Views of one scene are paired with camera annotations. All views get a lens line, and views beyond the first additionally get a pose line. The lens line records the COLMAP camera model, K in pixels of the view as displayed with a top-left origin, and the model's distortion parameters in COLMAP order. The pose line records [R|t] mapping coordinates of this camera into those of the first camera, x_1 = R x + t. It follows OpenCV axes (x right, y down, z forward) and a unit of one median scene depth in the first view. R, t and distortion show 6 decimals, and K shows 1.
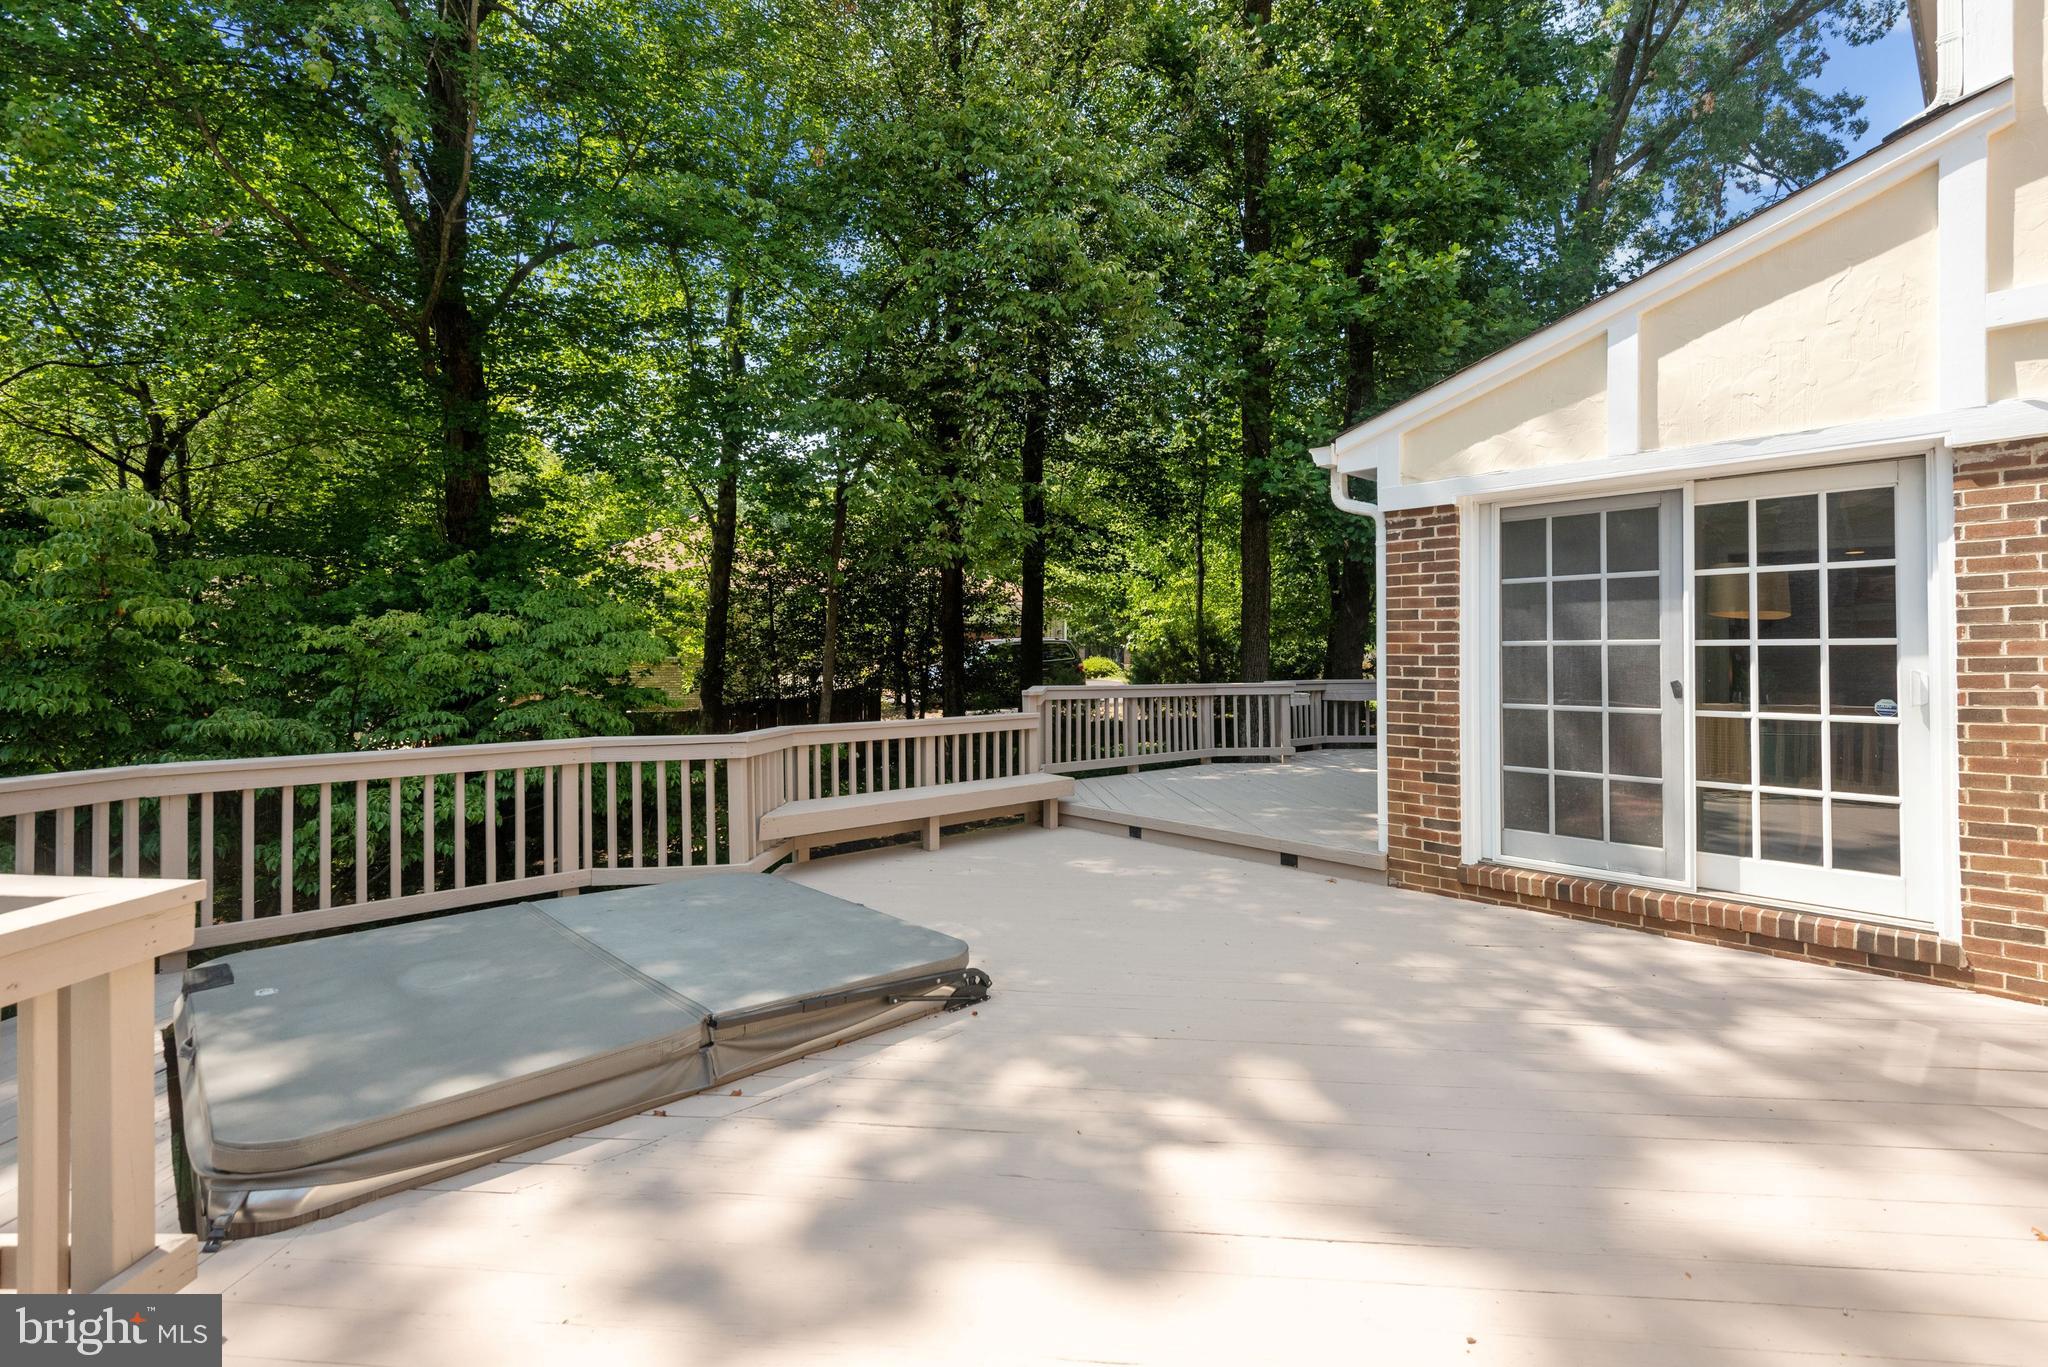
lens RADIAL K [[984.9, 0, 1020.2], [0, 984.9, 672.1], [0, 0, 1]] dist [0.008922, -0.005941]
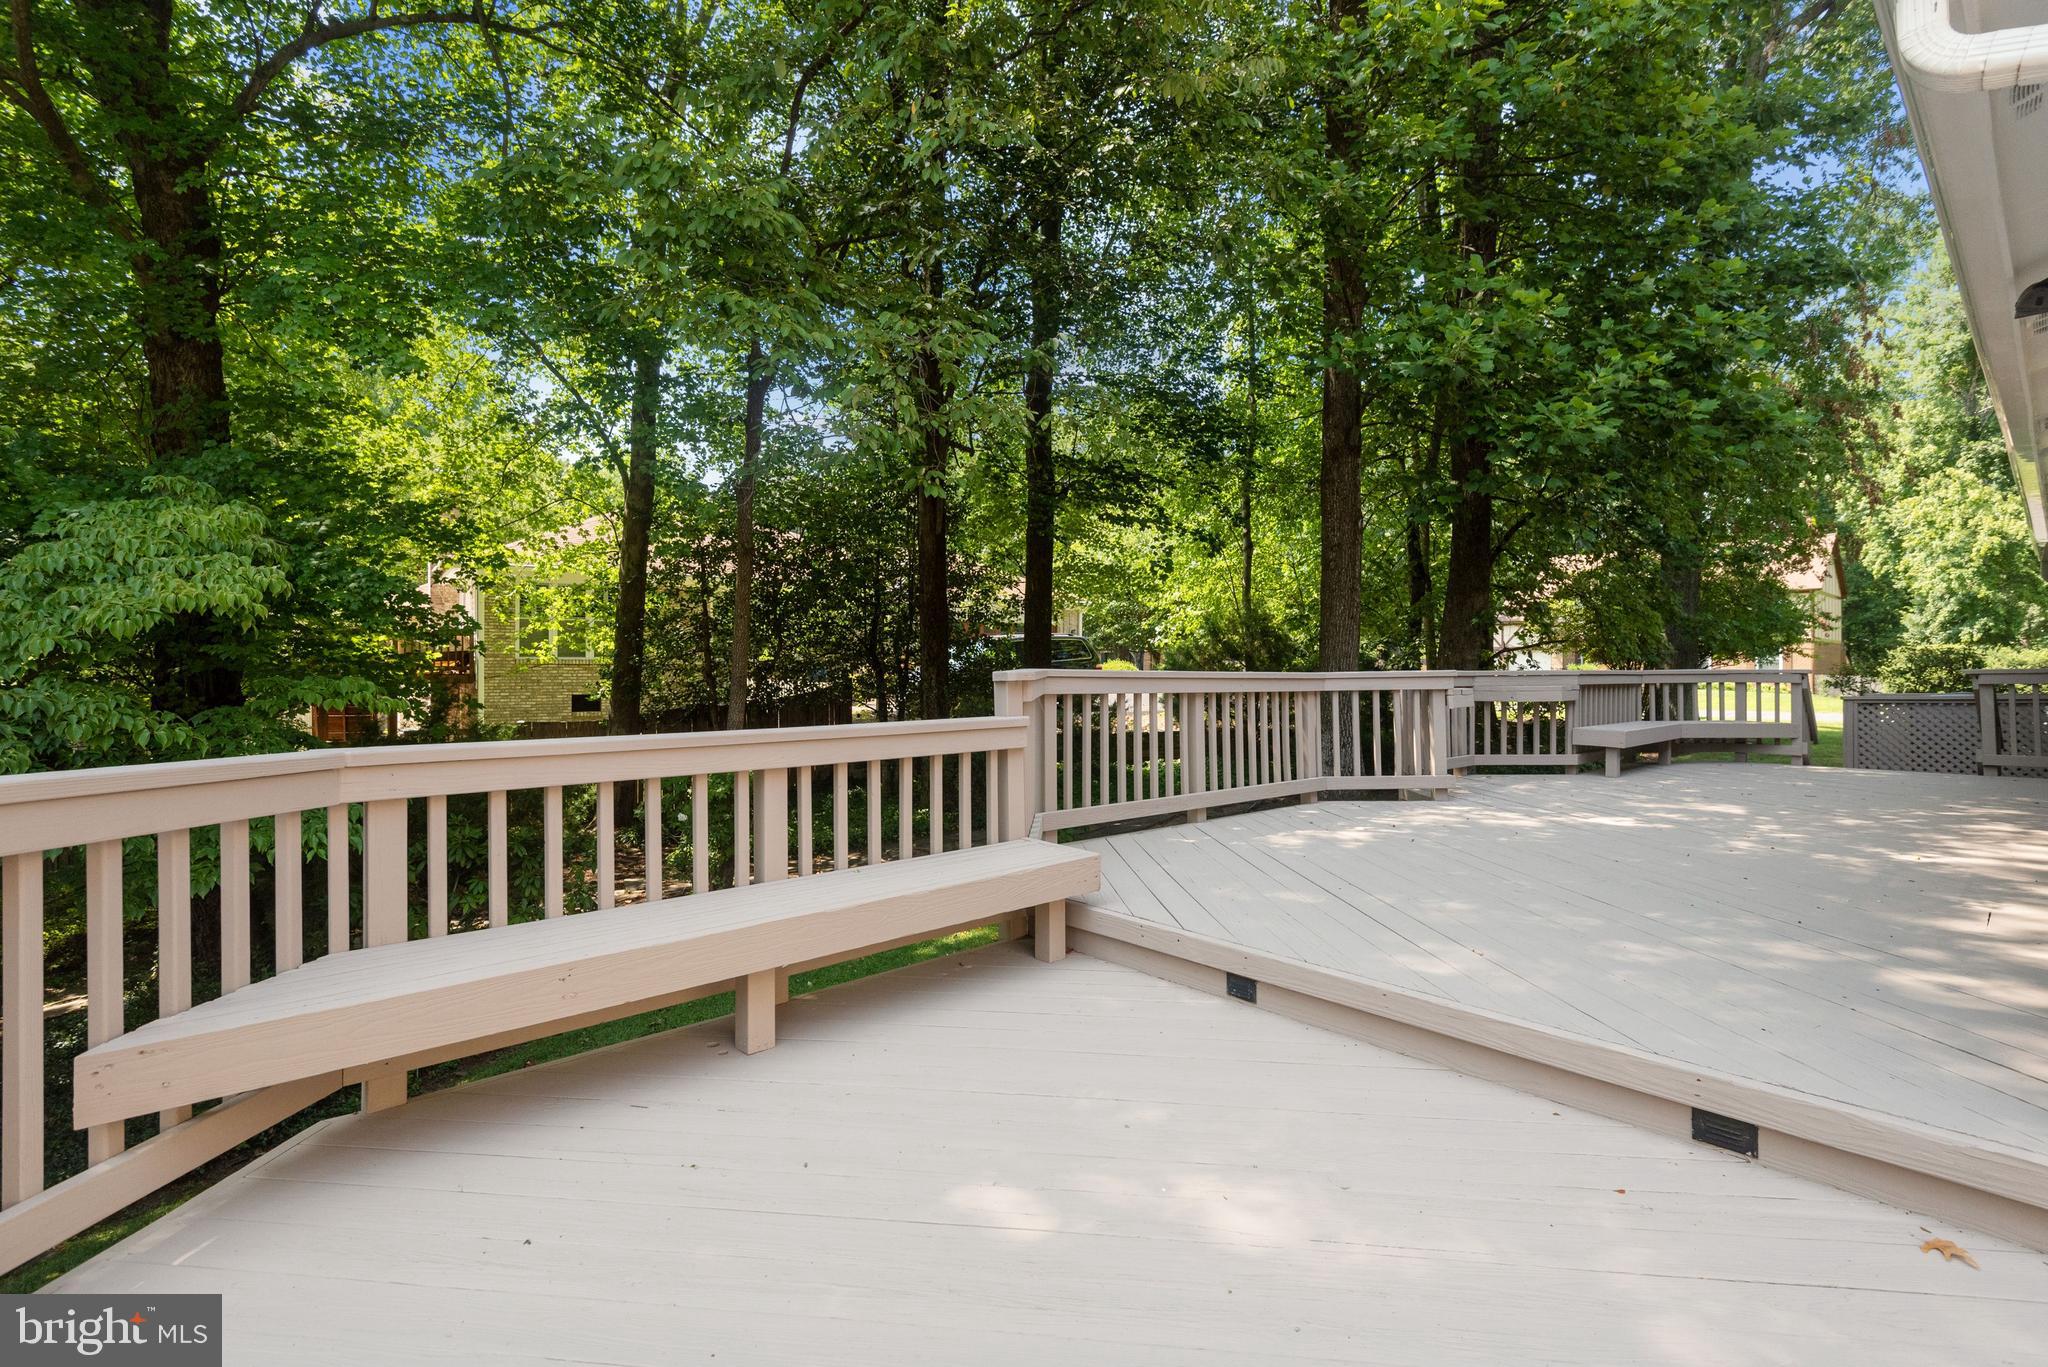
lens RADIAL K [[984.9, 0, 1028.4], [0, 984.9, 682.8], [0, 0, 1]] dist [0.008922, -0.005941]
pose [[0.999979, -0.000400, -0.006458, 0.013429], [0.000390, 0.999999, -0.001533, 0.014699], [0.006459, 0.001531, 0.999978, 0.299022]]
